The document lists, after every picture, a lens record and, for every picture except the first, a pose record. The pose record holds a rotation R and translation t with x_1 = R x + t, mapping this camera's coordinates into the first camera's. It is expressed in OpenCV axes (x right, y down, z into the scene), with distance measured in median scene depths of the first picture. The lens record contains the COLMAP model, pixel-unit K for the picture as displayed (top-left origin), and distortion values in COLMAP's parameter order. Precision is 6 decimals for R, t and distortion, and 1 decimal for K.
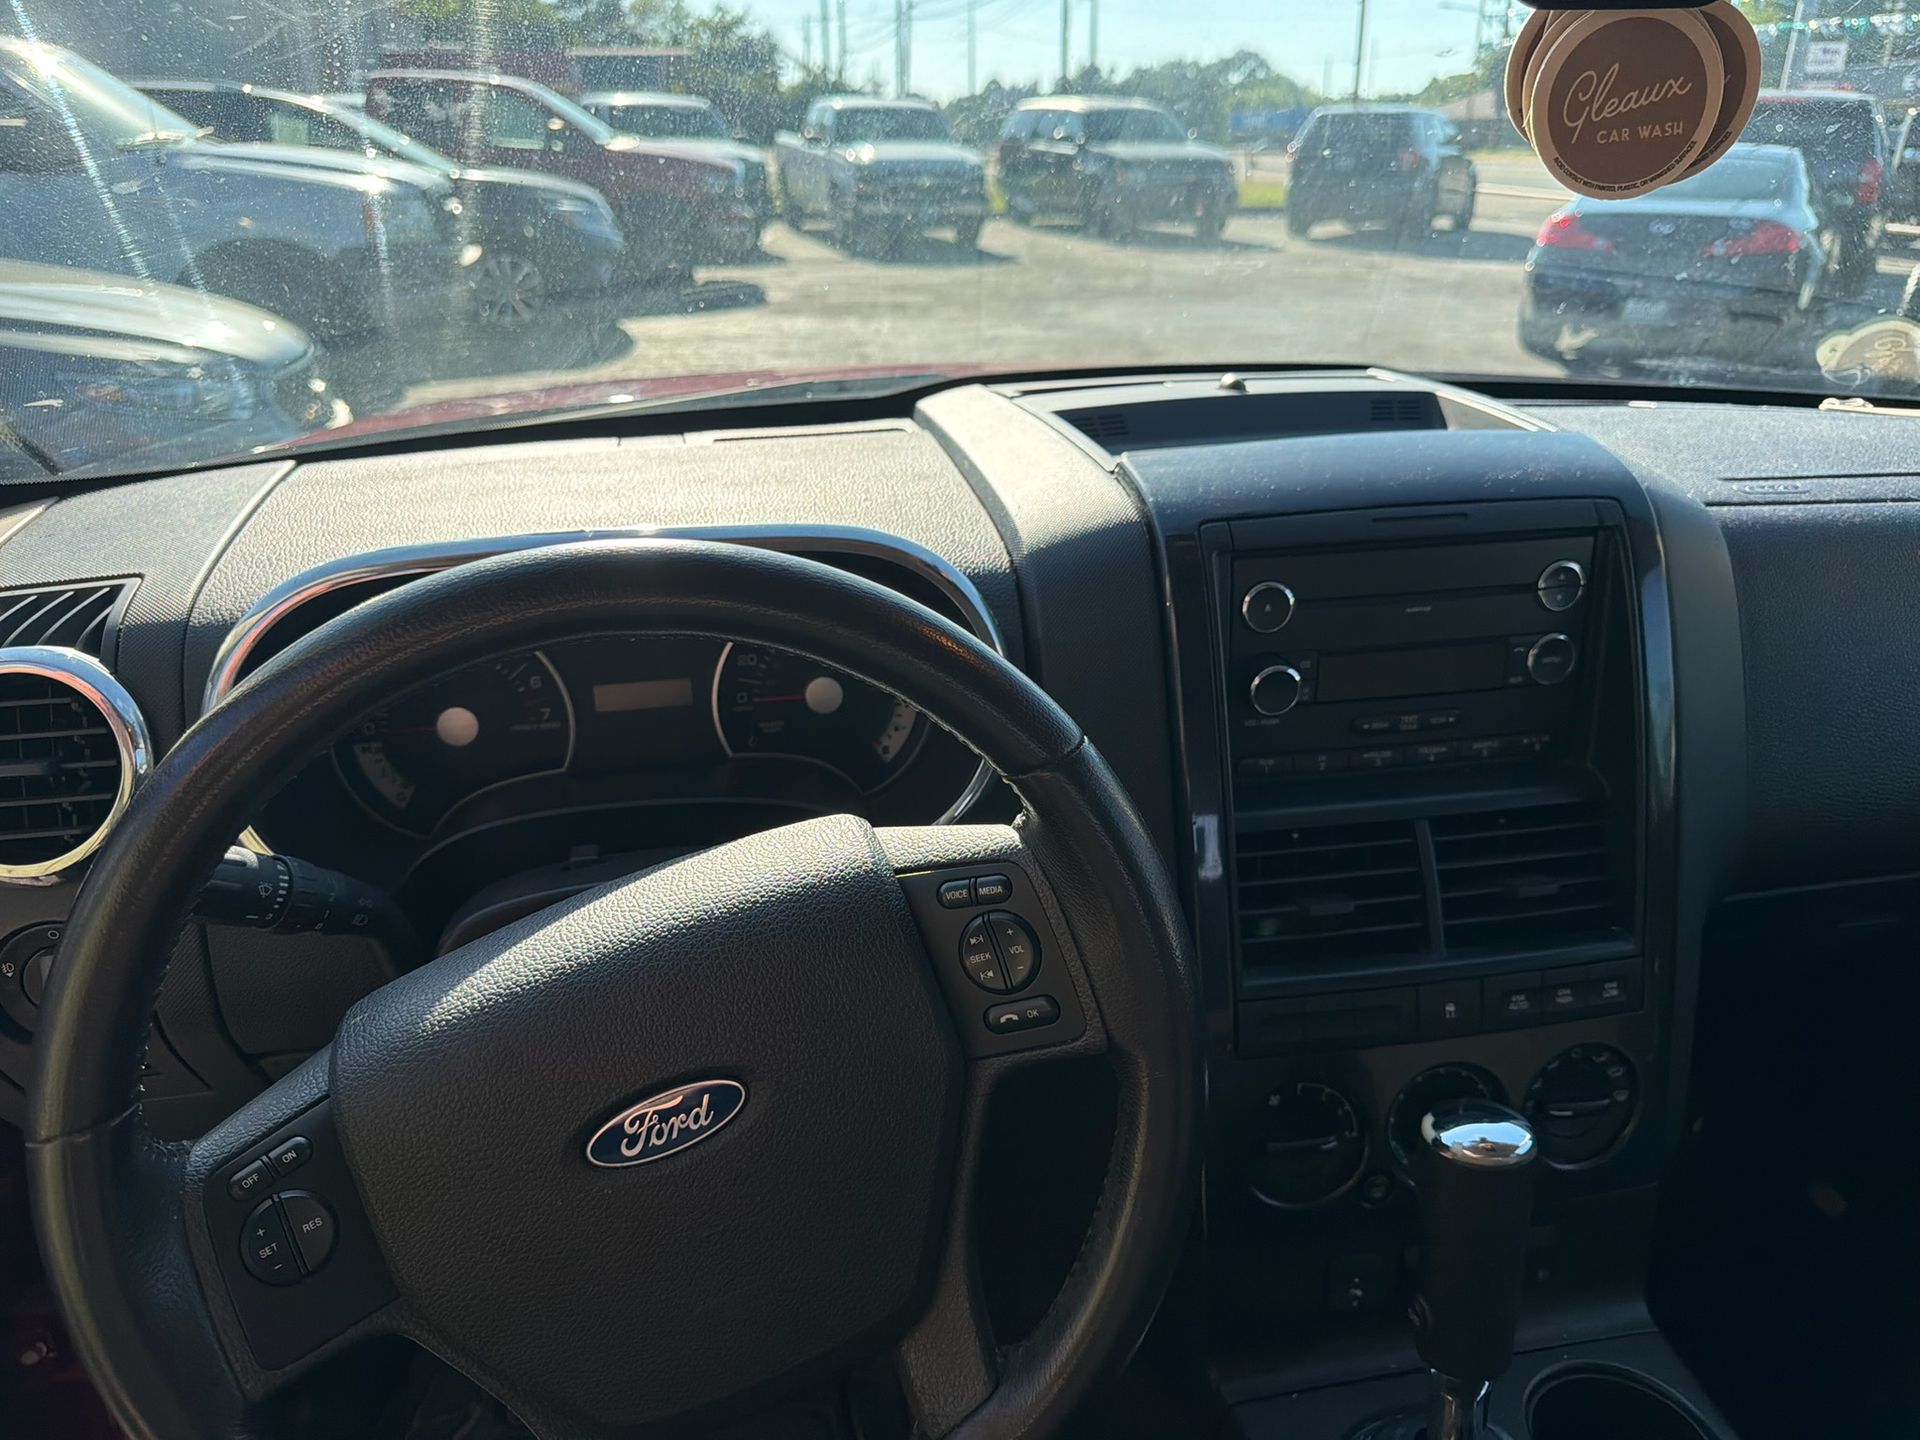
lens RADIAL K [[1399.5, 0, 946.4], [0, 1399.5, 713.5], [0, 0, 1]] dist [-0.007045, -0.005088]
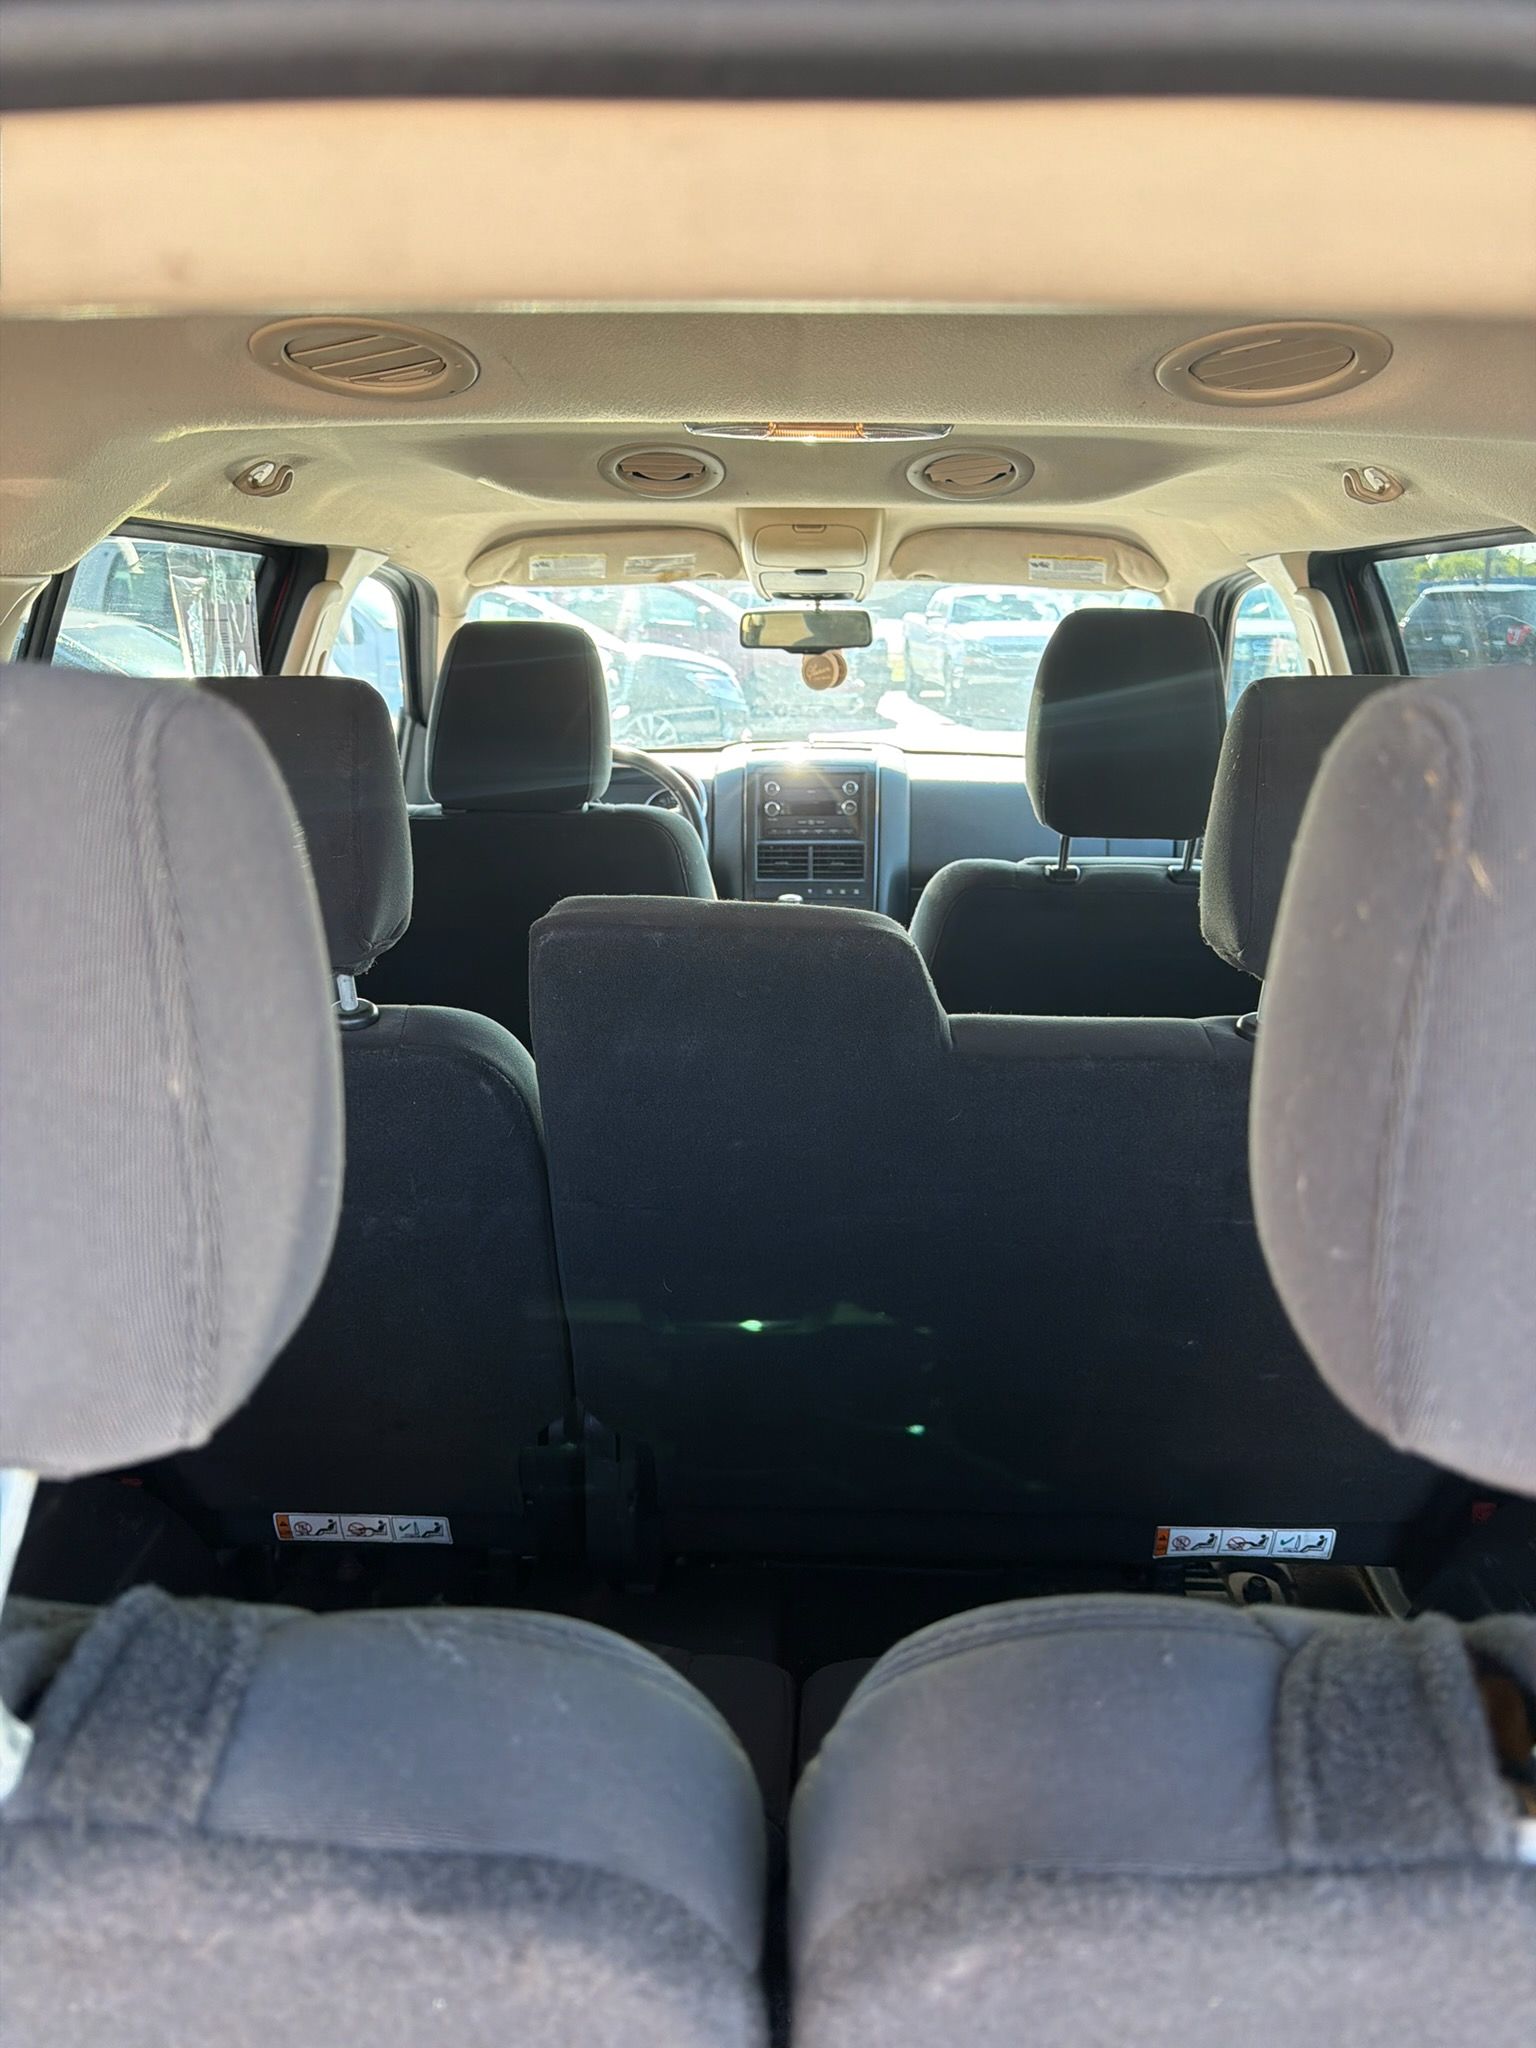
lens RADIAL K [[1453.9, 0, 777.0], [0, 1453.9, 1031.0], [0, 0, 1]] dist [0.075198, -0.131551]
pose [[0.976664, 0.061355, -0.205823, 0.055560], [-0.083237, 0.991561, -0.099394, 0.049752], [0.197987, 0.114207, 0.973529, -0.144967]]
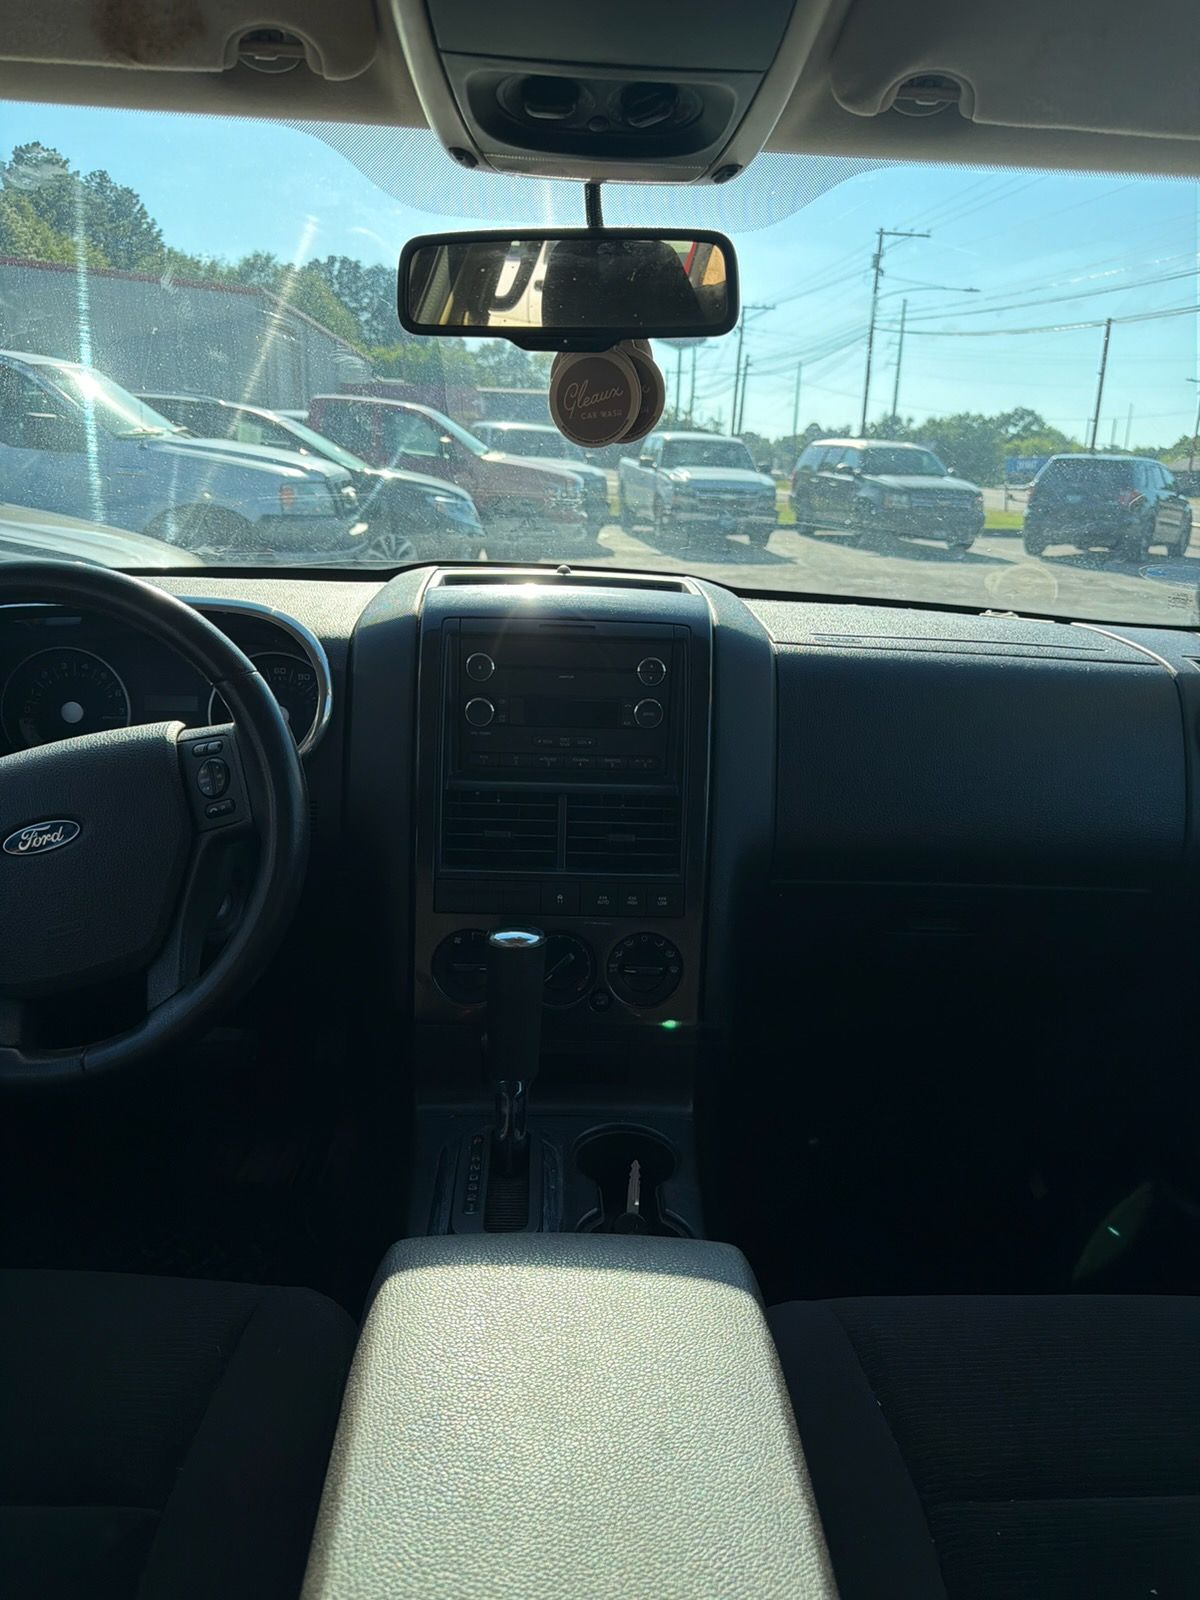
lens RADIAL K [[1135.8, 0, 607.0], [0, 1135.8, 805.5], [0, 0, 1]] dist [0.075198, -0.131551]
pose [[0.989503, 0.081661, -0.119226, 0.028367], [-0.093208, 0.991131, -0.094716, 0.011009], [0.110434, 0.104835, 0.988339, -0.020977]]
